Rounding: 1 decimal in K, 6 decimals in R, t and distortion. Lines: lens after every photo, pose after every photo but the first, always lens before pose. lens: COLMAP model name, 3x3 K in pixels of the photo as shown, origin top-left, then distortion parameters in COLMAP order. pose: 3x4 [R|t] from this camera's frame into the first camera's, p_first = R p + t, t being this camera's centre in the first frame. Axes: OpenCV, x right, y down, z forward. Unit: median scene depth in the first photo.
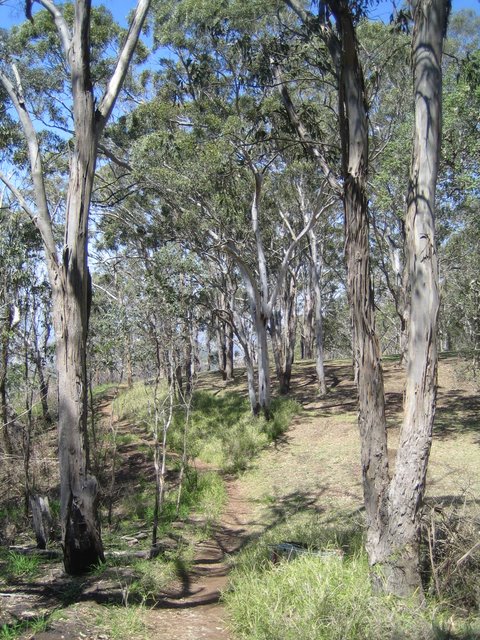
lens RADIAL K [[671.8, 0, 240.0], [0, 671.8, 320.0], [0, 0, 1]] dist [-0.150081, 0.172801]
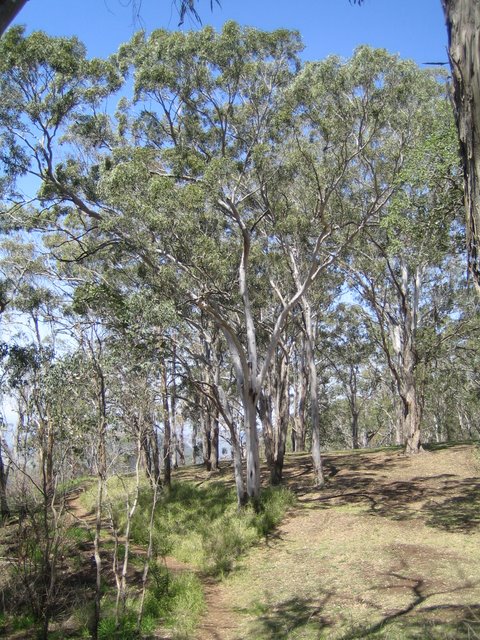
lens RADIAL K [[671.8, 0, 240.0], [0, 671.8, 320.0], [0, 0, 1]] dist [-0.150081, 0.172801]
pose [[0.999858, 0.005045, 0.016077, 0.004368], [-0.002565, 0.988572, -0.150730, 0.032673], [-0.016654, 0.150668, 0.988444, 0.119509]]
